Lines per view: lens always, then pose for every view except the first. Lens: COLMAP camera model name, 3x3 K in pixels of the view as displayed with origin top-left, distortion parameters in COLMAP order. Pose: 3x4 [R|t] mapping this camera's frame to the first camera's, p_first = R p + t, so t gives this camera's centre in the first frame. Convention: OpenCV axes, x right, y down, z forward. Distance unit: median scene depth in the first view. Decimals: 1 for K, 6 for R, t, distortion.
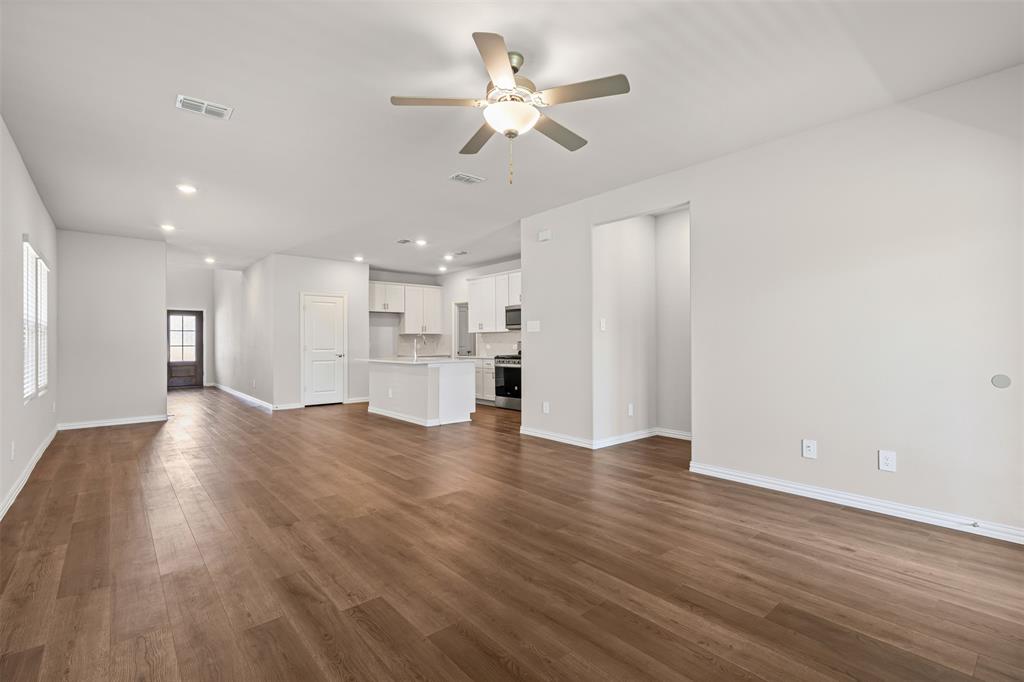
lens RADIAL K [[466.8, 0, 514.8], [0, 466.8, 328.8], [0, 0, 1]] dist [0.001636, 0.000121]
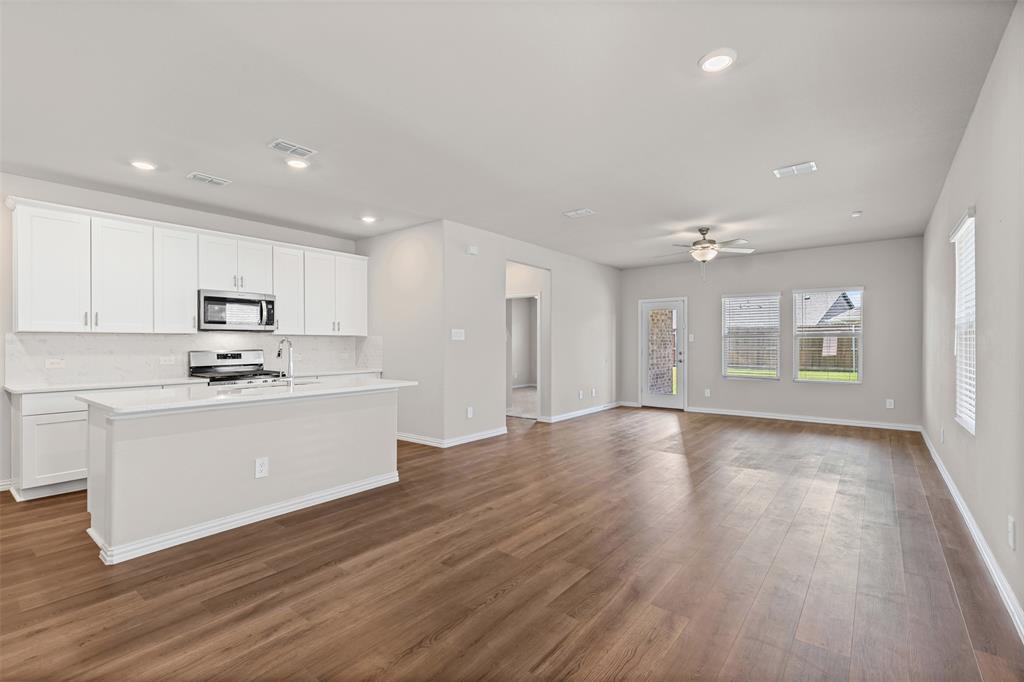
lens RADIAL K [[459.9, 0, 512.0], [0, 459.9, 341.0], [0, 0, 1]] dist [0.004491, -0.000100]
pose [[-0.178587, 0.015309, 0.983805, -0.596962], [-0.024047, 0.999512, -0.019918, 0.015170], [-0.983630, -0.027215, -0.178132, 0.677714]]
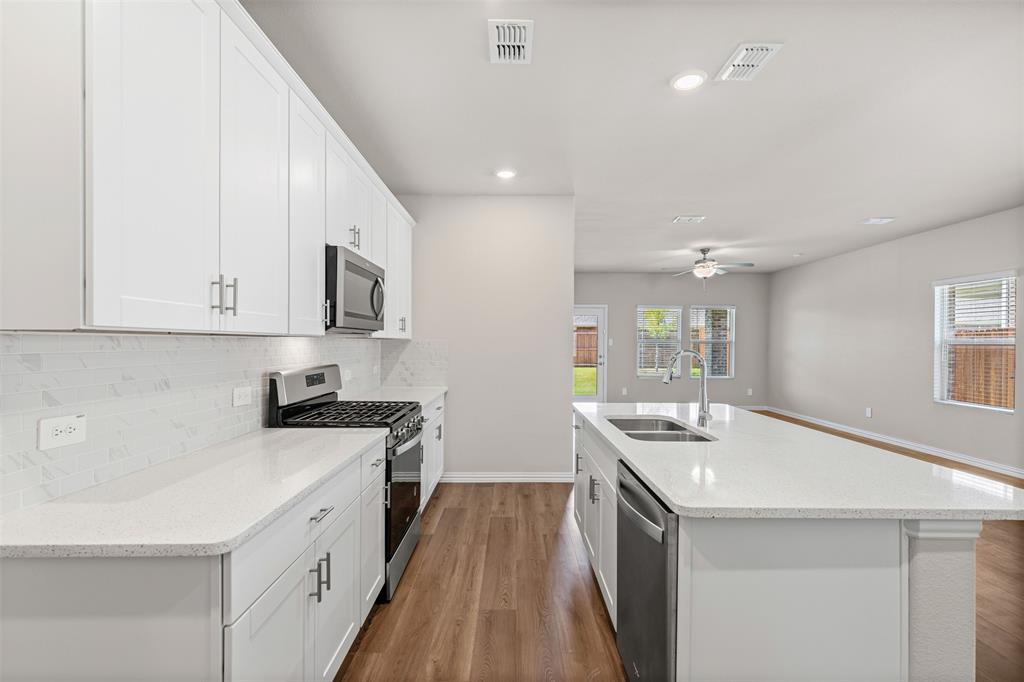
lens RADIAL K [[457.1, 0, 508.5], [0, 457.1, 344.1], [0, 0, 1]] dist [0.003460, 0.000313]
pose [[-0.746913, 0.001092, 0.664921, -0.256777], [-0.018871, 0.999561, -0.022840, 0.012953], [-0.664654, -0.029607, -0.746565, 1.060628]]
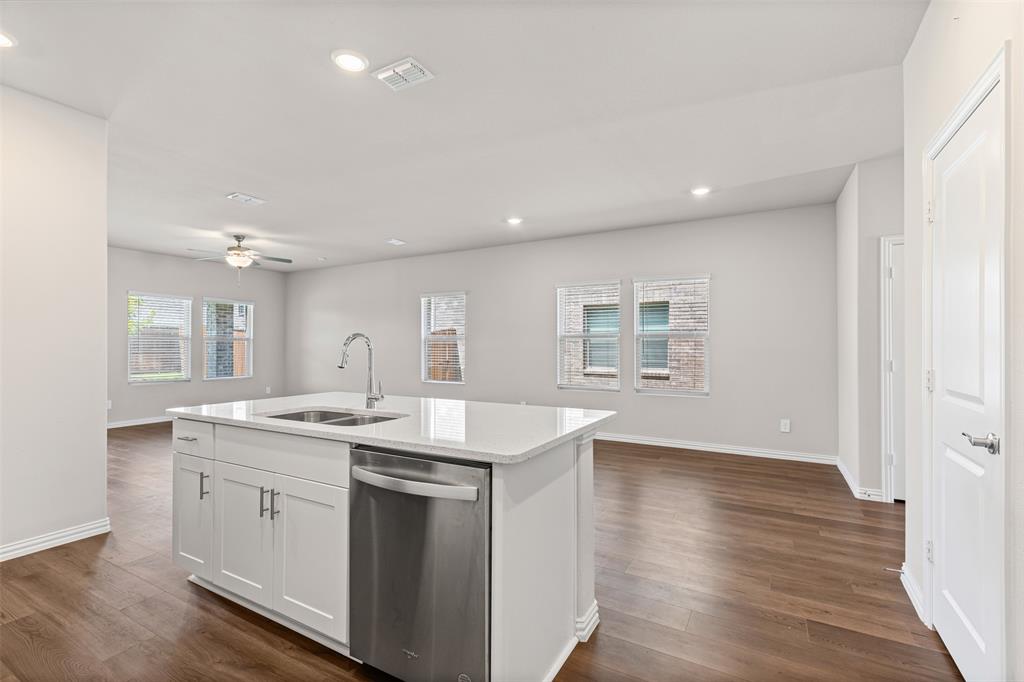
lens RADIAL K [[459.6, 0, 511.3], [0, 459.6, 344.8], [0, 0, 1]] dist [0.002903, -0.000295]
pose [[-0.945572, 0.005846, -0.325360, -0.159244], [0.015809, 0.999483, -0.027986, 0.023173], [0.325028, -0.031606, -0.945176, 1.071145]]
